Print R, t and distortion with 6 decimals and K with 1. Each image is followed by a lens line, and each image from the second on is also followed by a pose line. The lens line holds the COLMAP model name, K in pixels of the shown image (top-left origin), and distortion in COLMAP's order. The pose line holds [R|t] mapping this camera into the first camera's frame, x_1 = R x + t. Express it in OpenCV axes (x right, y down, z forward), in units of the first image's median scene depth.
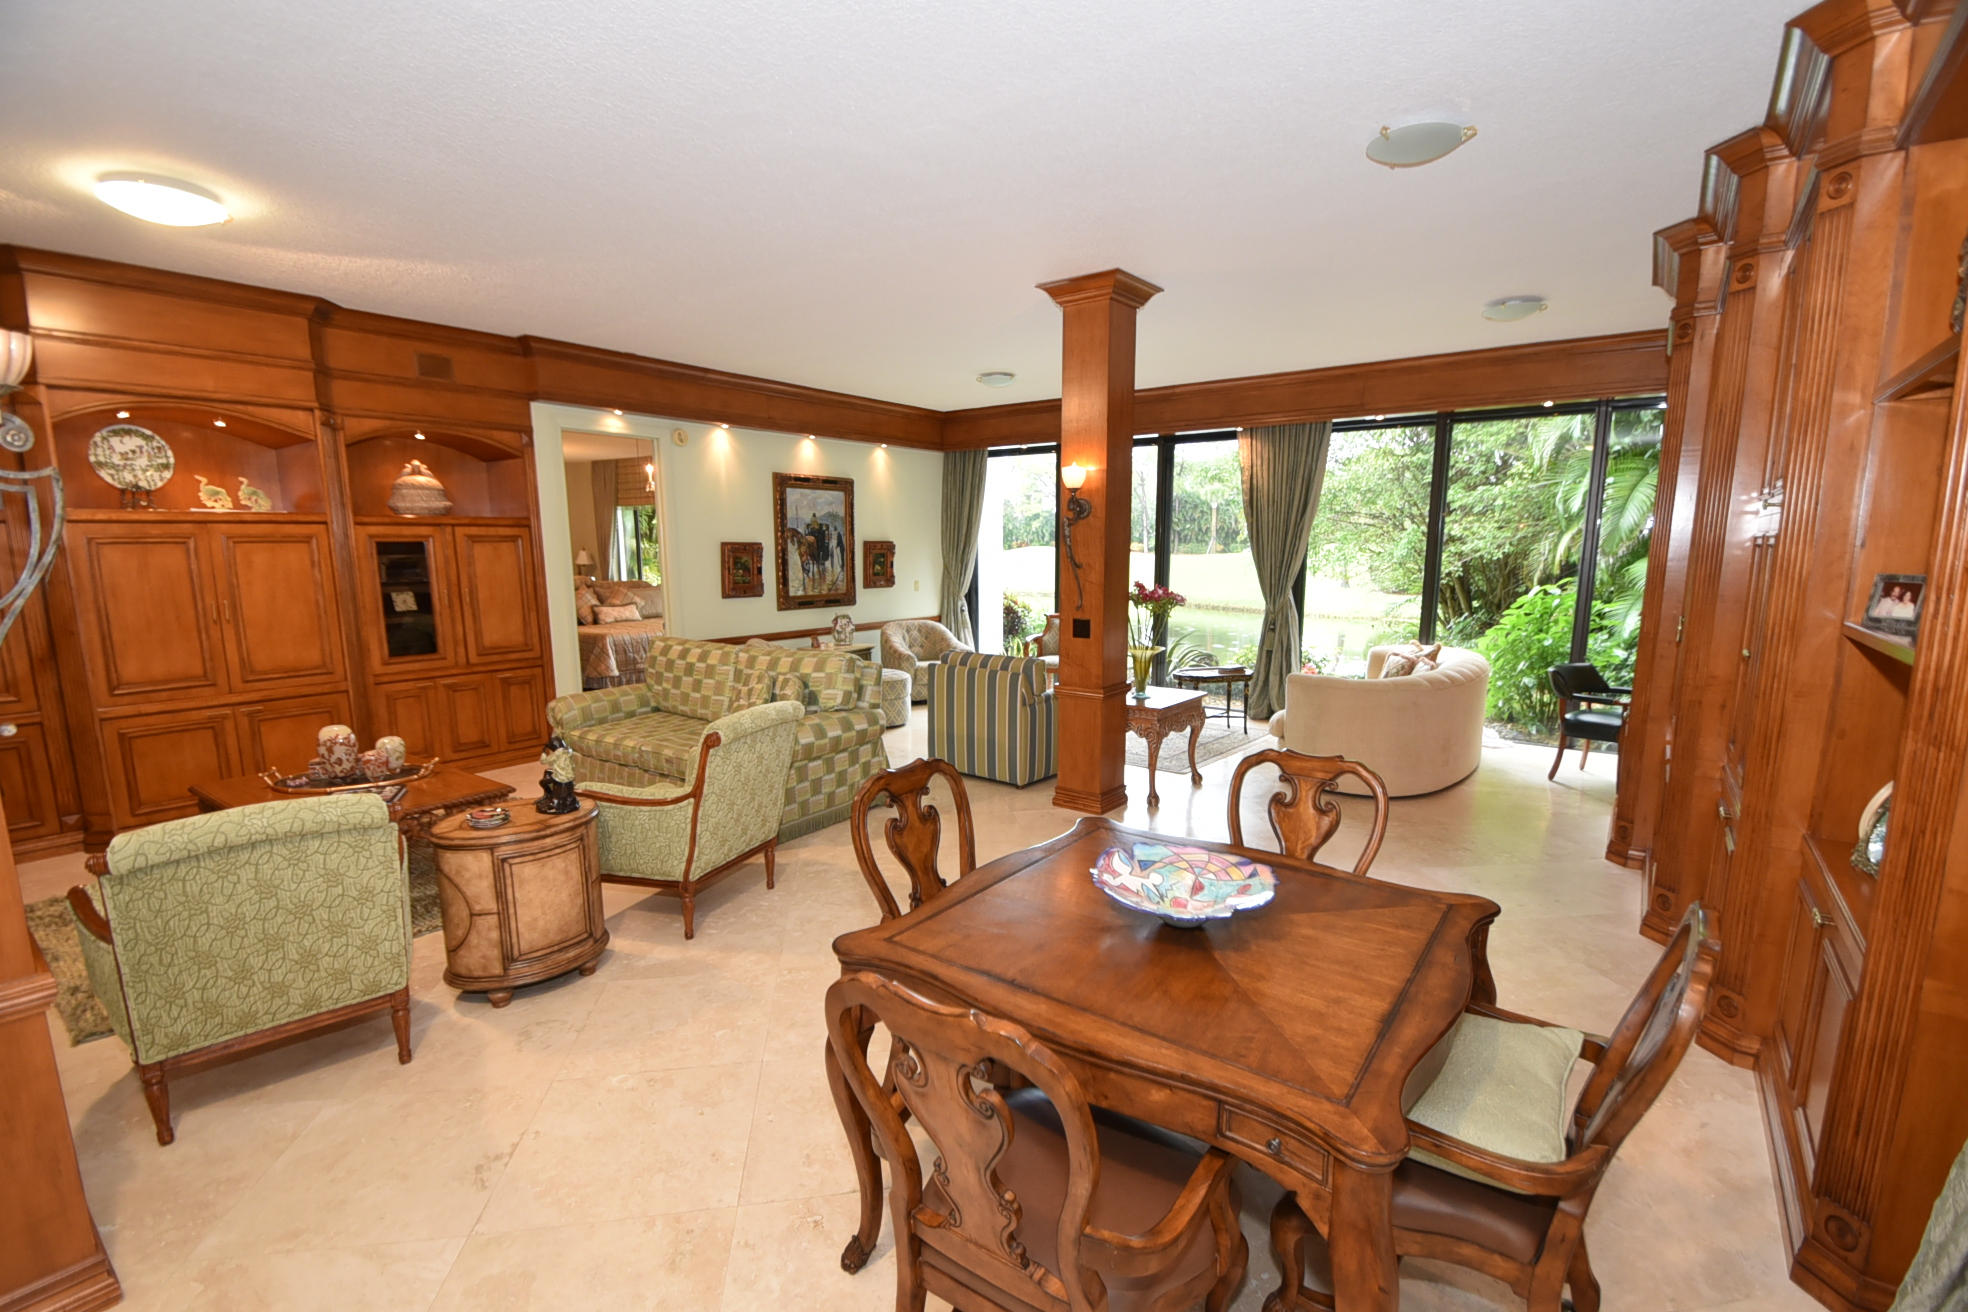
lens RADIAL K [[874.9, 0, 978.9], [0, 874.9, 696.4], [0, 0, 1]] dist [0.014274, -0.017535]
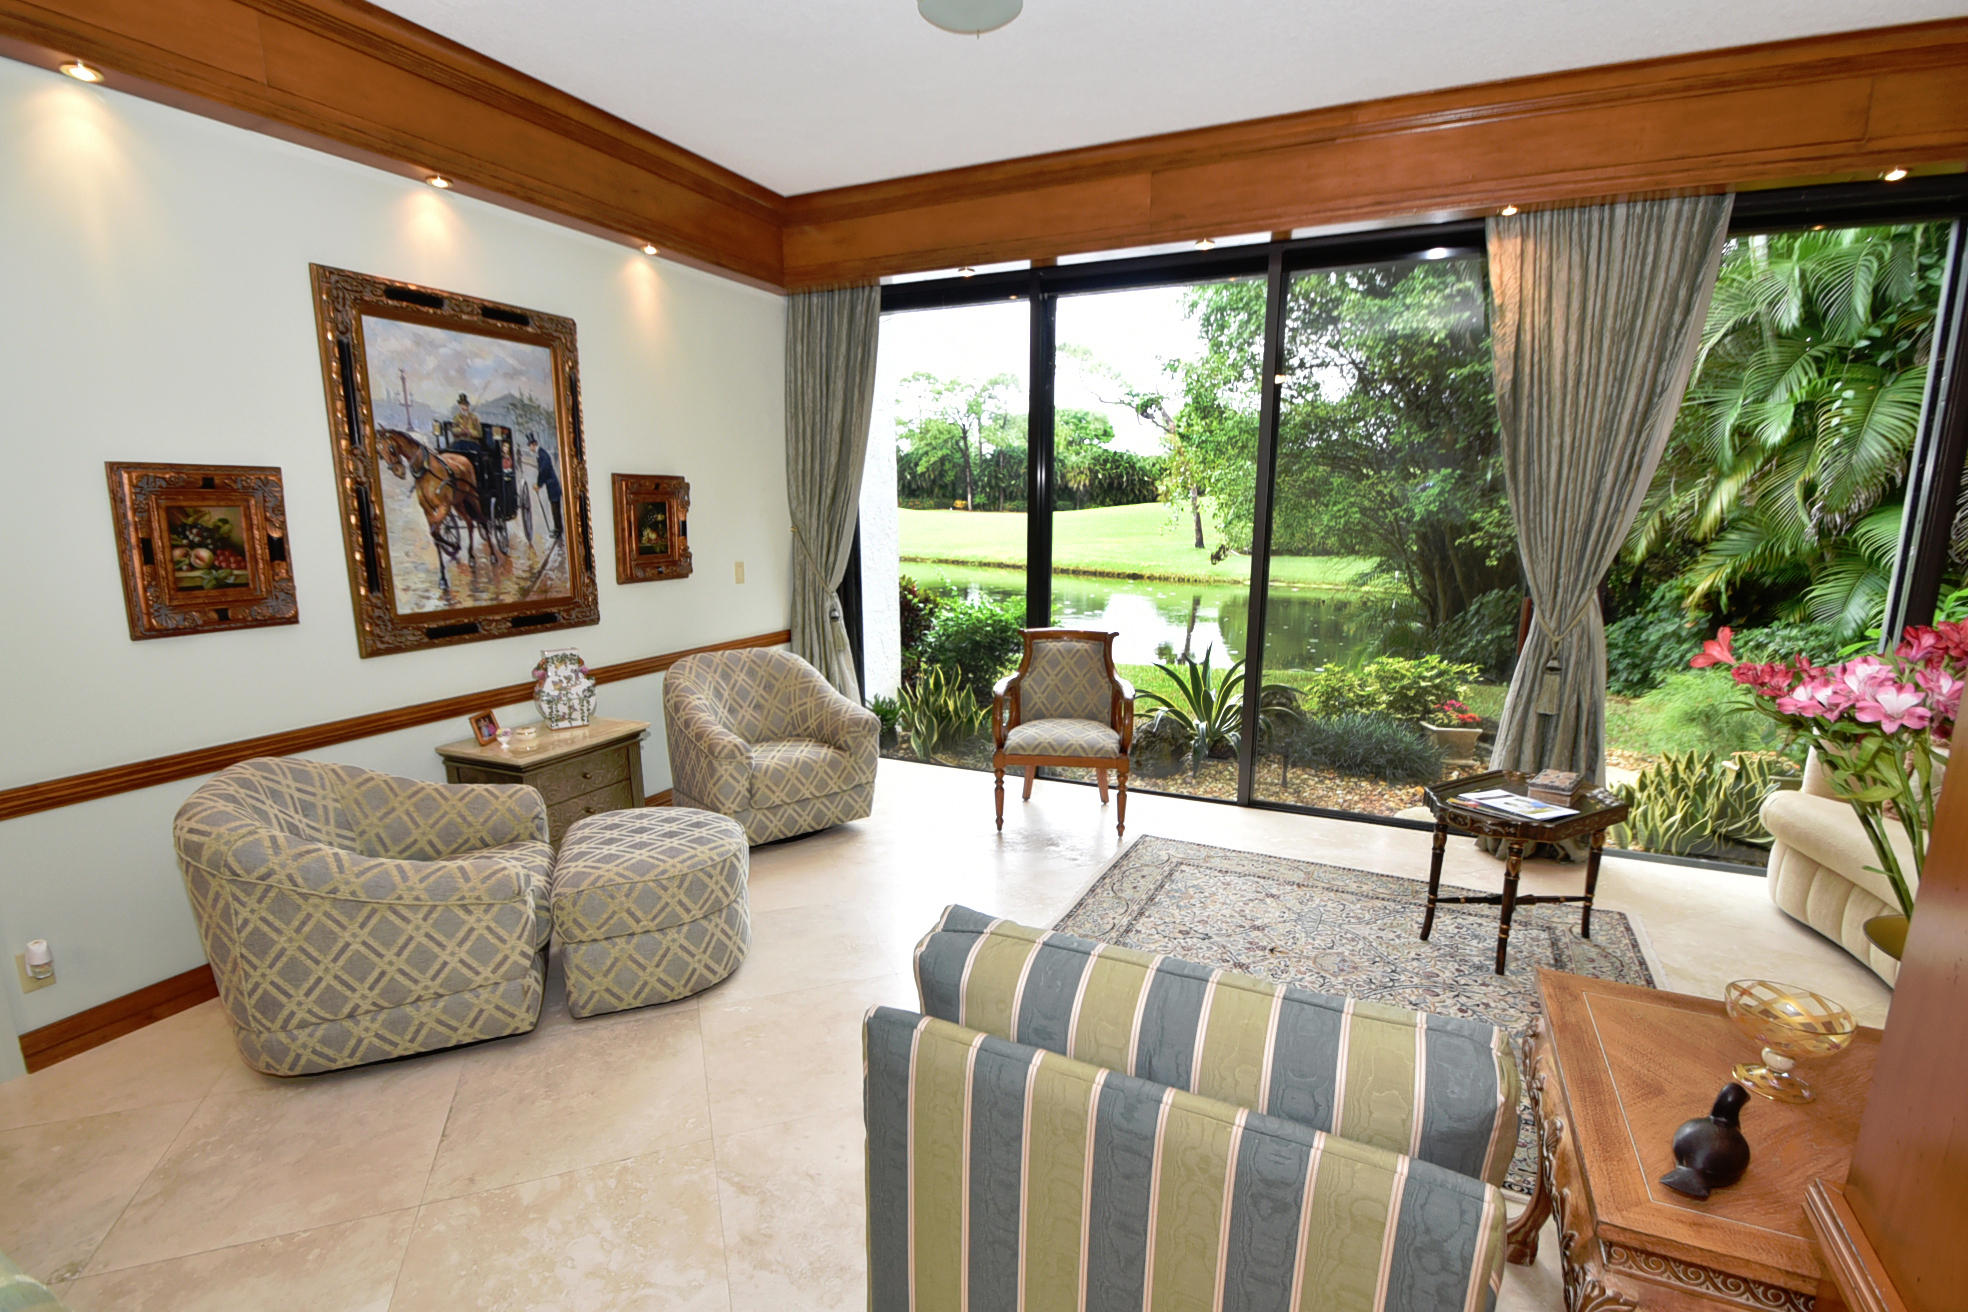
lens RADIAL K [[912.0, 0, 993.2], [0, 912.0, 695.9], [0, 0, 1]] dist [0.009792, -0.015789]
pose [[0.976440, -0.040309, 0.211990, -0.049340], [0.032294, 0.998632, 0.041136, -0.083407], [-0.213358, -0.033321, 0.976406, 0.535278]]
